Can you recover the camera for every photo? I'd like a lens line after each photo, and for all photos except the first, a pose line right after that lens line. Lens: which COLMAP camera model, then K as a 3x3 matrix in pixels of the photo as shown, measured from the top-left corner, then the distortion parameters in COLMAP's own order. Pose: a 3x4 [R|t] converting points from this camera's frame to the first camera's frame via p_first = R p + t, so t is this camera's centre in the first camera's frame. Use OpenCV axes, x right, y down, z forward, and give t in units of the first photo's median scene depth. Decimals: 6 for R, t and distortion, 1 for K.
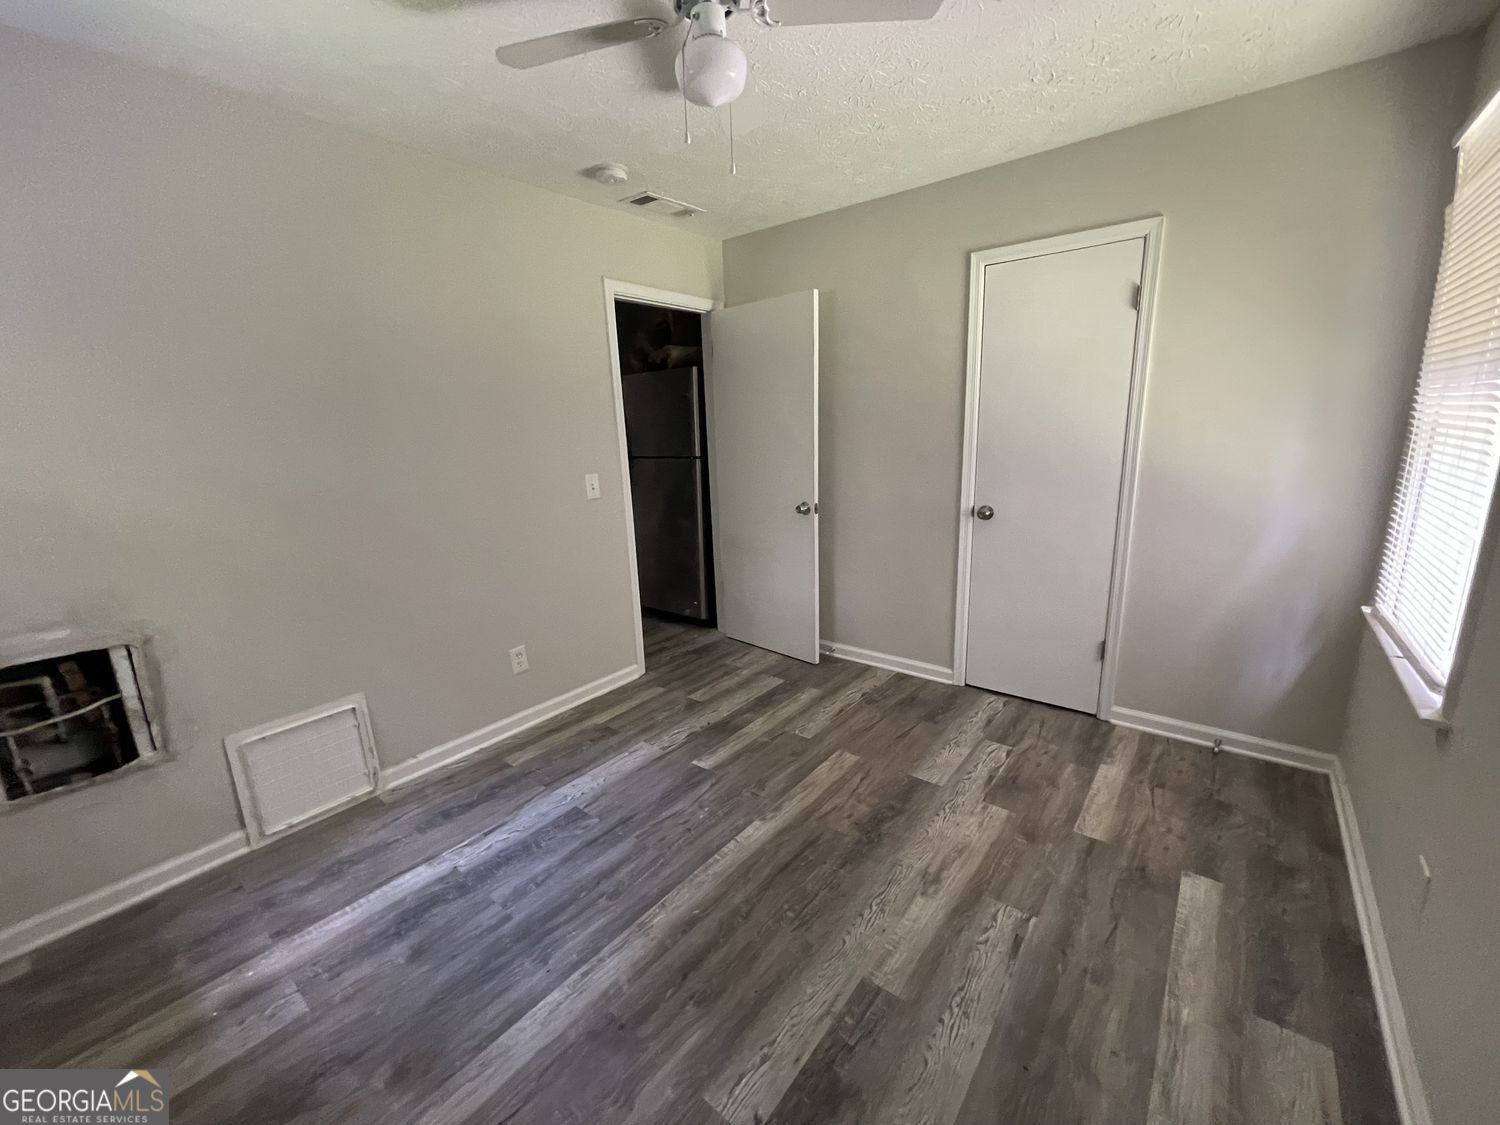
lens RADIAL K [[605.2, 0, 741.7], [0, 605.2, 565.1], [0, 0, 1]] dist [-0.000921, -0.000761]
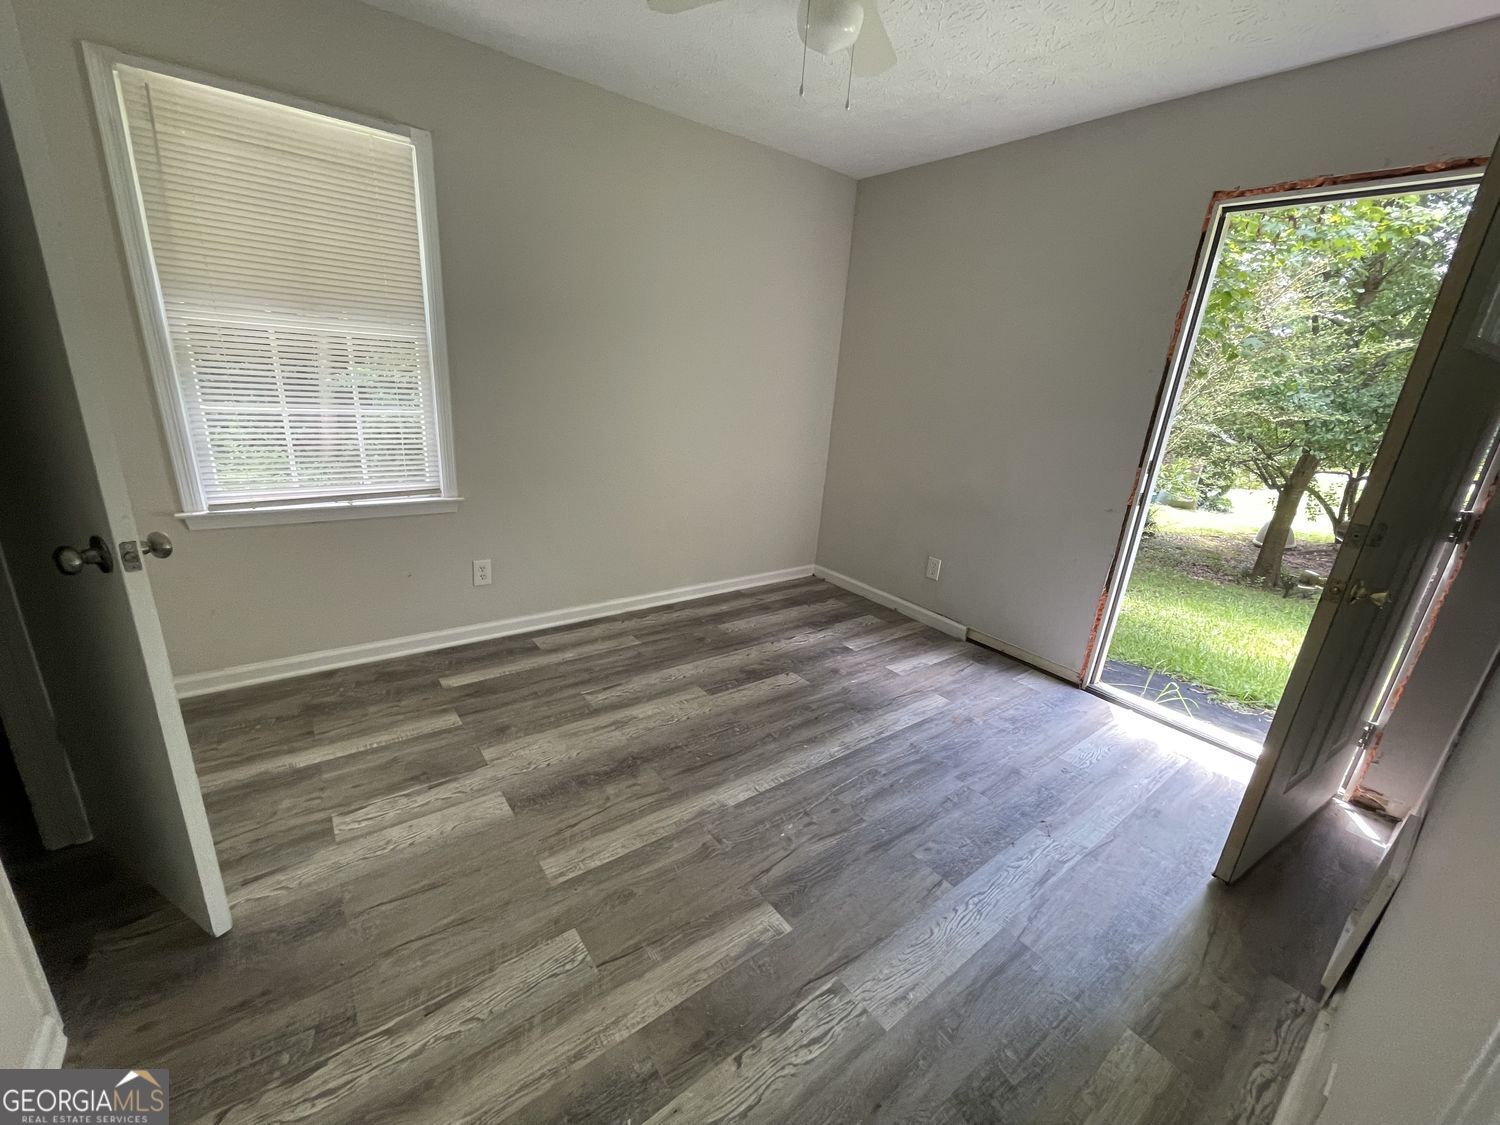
lens RADIAL K [[605.2, 0, 741.7], [0, 605.2, 565.1], [0, 0, 1]] dist [-0.000921, -0.000761]
pose [[-0.970738, -0.099579, 0.218524, -0.155382], [0.023258, 0.866711, 0.498268, -0.340255], [-0.239014, 0.488770, -0.839033, 1.606871]]
